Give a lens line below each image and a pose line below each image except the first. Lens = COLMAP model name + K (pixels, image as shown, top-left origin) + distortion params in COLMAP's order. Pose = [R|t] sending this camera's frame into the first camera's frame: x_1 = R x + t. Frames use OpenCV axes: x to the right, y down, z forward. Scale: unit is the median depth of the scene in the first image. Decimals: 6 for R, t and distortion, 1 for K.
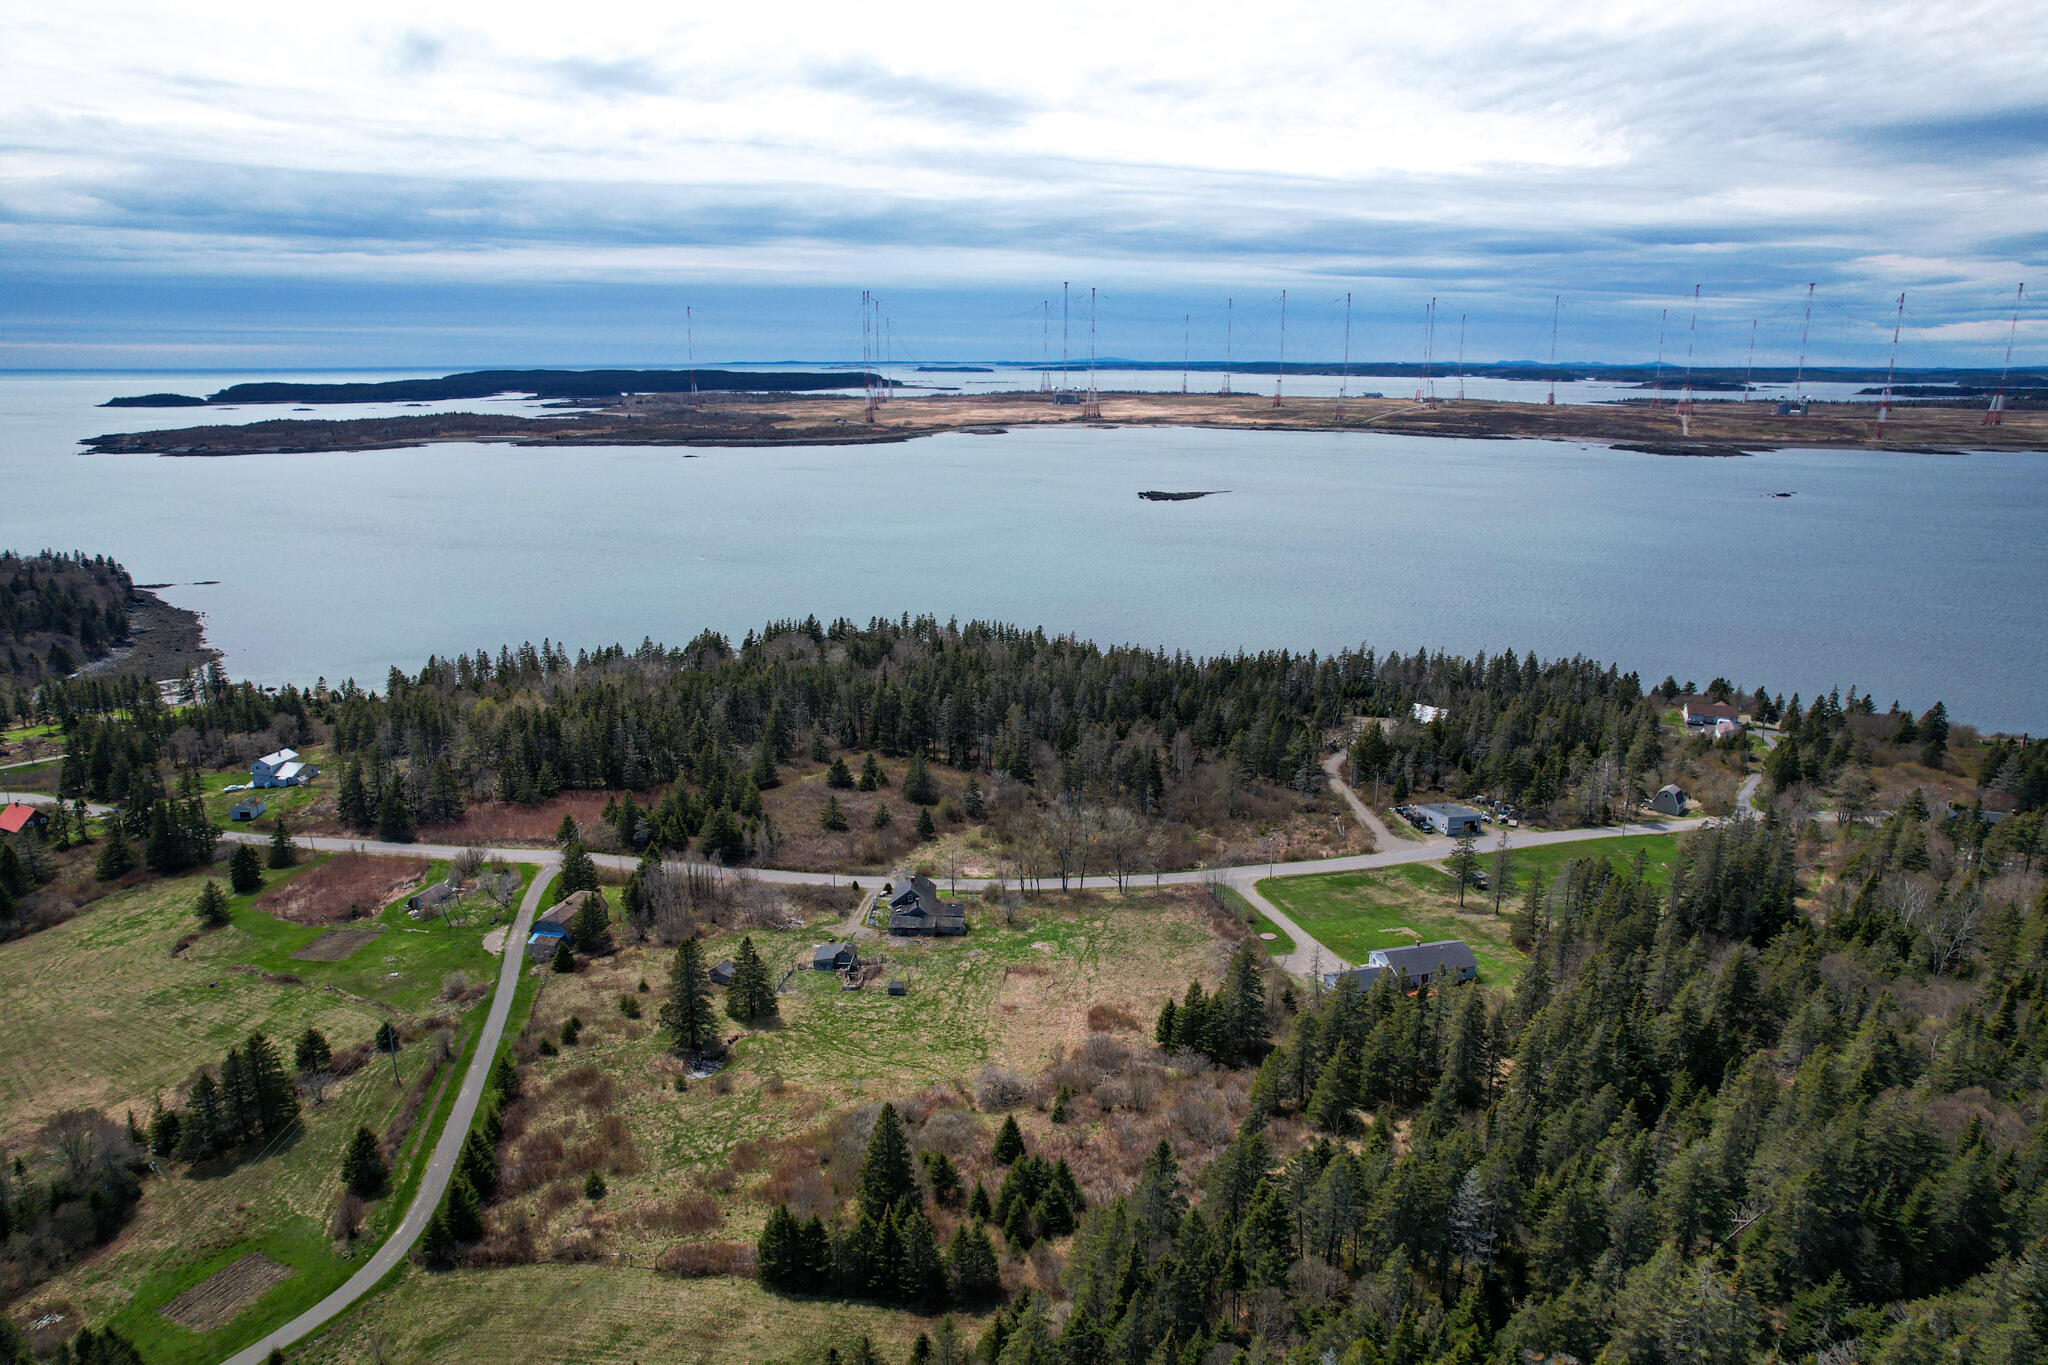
lens RADIAL K [[1309.5, 0, 1024.0], [0, 1309.5, 682.5], [0, 0, 1]] dist [-0.070682, 0.062647]
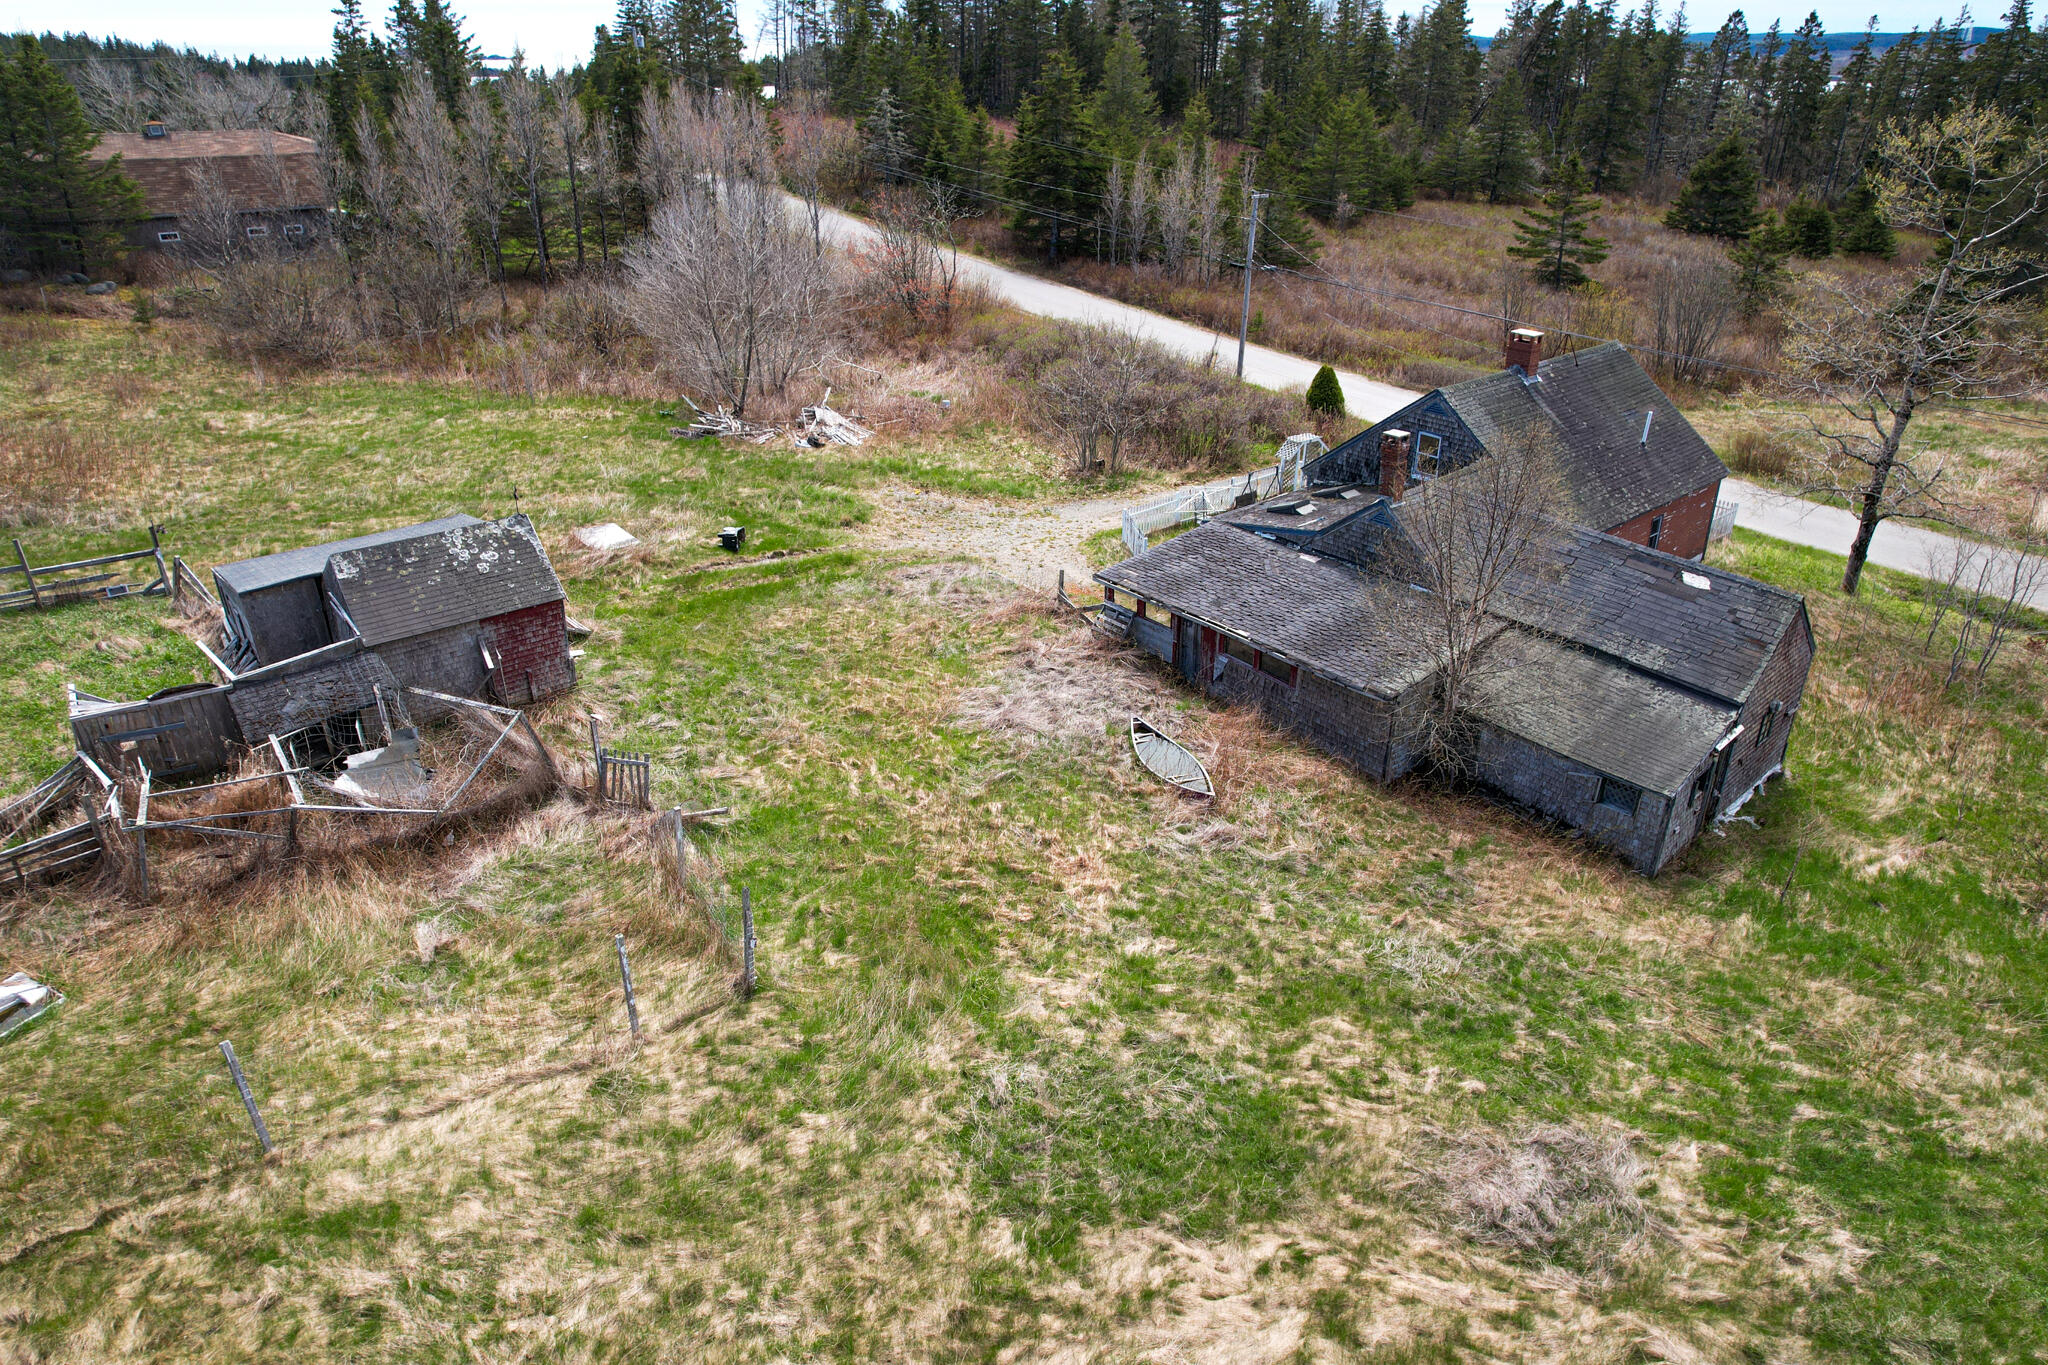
lens RADIAL K [[1309.5, 0, 1024.0], [0, 1309.5, 682.5], [0, 0, 1]] dist [-0.070682, 0.062647]
pose [[0.670939, 0.329427, -0.664318, -0.012207], [-0.177596, 0.941211, 0.287369, 0.107610], [0.719931, -0.074827, 0.690000, 0.604092]]
